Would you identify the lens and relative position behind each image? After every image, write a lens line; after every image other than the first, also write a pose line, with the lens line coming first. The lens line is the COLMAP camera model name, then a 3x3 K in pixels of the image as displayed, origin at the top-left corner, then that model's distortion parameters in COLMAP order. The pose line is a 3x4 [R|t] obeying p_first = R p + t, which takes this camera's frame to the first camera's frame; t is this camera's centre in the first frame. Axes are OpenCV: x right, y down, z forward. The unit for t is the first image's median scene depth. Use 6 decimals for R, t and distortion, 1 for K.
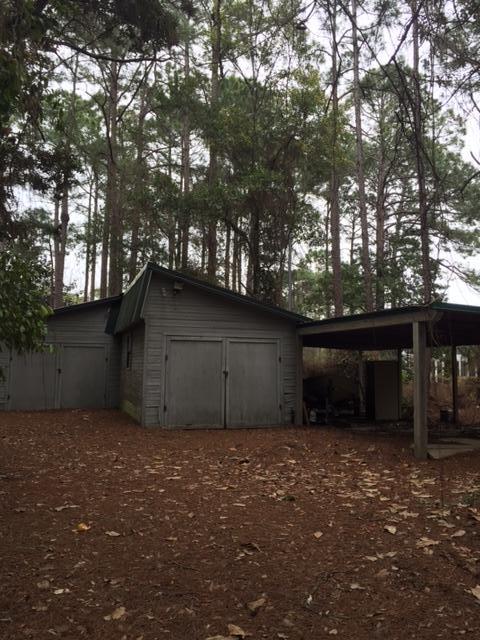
lens RADIAL K [[542.3, 0, 241.4], [0, 542.3, 319.2], [0, 0, 1]] dist [0.047389, -0.010488]
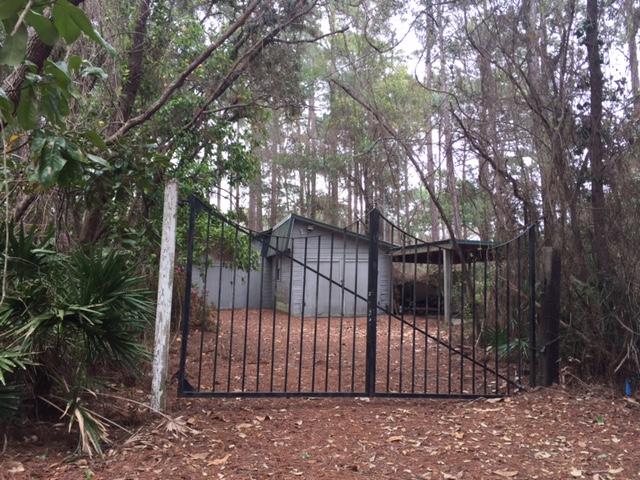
lens RADIAL K [[542.3, 0, 319.6], [0, 542.3, 239.2], [0, 0, 1]] dist [0.047389, -0.010488]
pose [[0.996244, -0.025455, -0.082763, 0.033234], [0.025863, 0.999658, 0.003865, -0.026413], [0.082636, -0.005991, 0.996562, -0.472229]]
